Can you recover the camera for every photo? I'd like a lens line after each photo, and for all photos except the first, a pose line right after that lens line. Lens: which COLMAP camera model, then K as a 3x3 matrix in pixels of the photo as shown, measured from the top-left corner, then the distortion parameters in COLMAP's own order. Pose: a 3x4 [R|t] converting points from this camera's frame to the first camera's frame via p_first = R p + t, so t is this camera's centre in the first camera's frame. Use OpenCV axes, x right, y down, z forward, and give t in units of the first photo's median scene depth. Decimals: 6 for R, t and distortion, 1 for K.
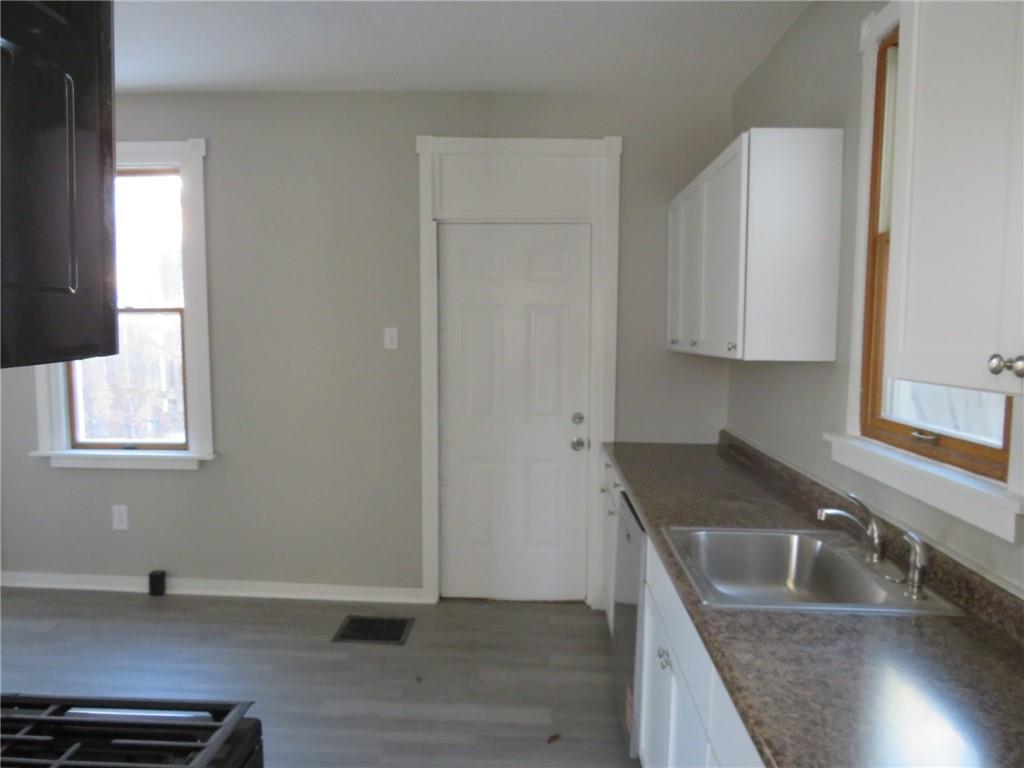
lens RADIAL K [[726.3, 0, 512.0], [0, 726.3, 384.0], [0, 0, 1]] dist [-0.022457, 0.002226]
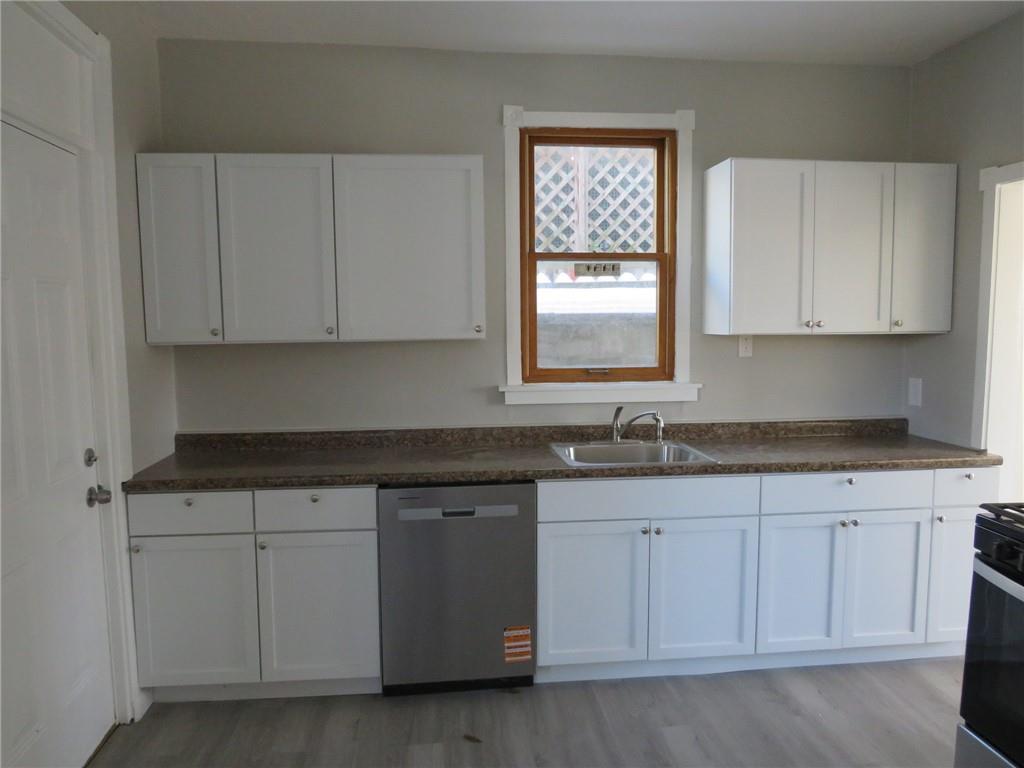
lens RADIAL K [[726.3, 0, 512.0], [0, 726.3, 384.0], [0, 0, 1]] dist [-0.022457, 0.002226]
pose [[-0.134713, -0.094485, 0.986370, -0.699372], [0.086508, 0.990521, 0.106698, -0.061781], [-0.987101, 0.099703, -0.125262, 0.837898]]
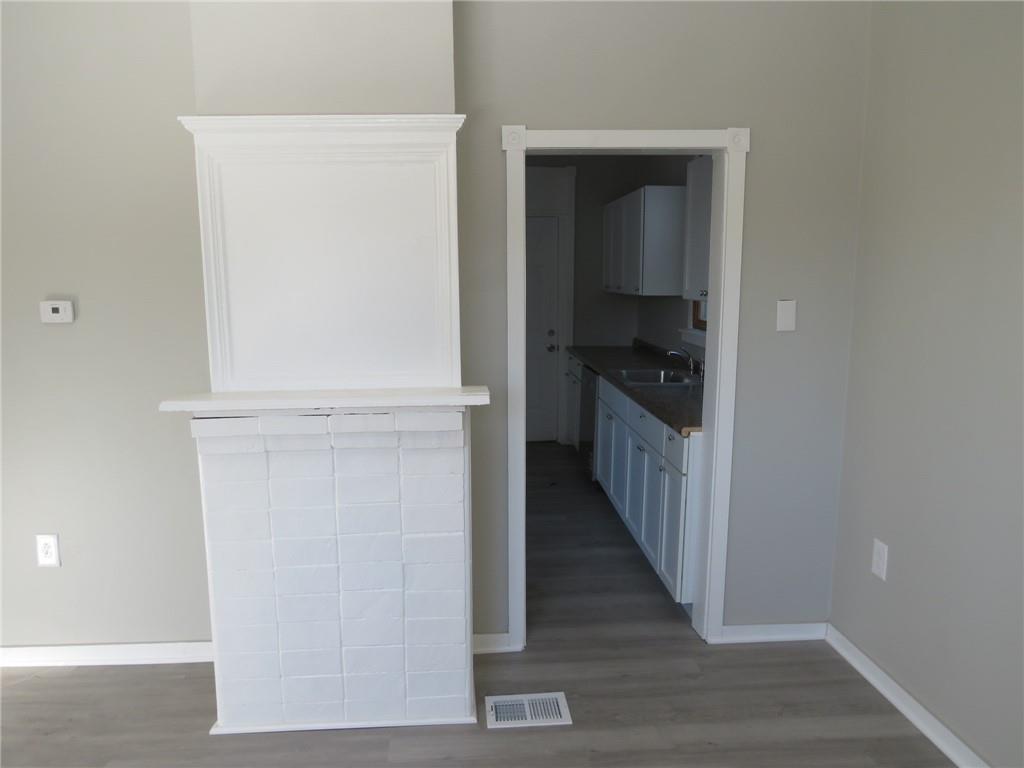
lens RADIAL K [[726.3, 0, 512.0], [0, 726.3, 384.0], [0, 0, 1]] dist [-0.022457, 0.002226]
pose [[0.994101, -0.026830, 0.105086, -0.217272], [0.018764, 0.996854, 0.077007, 0.040845], [-0.106822, -0.074581, 0.991477, -0.812593]]
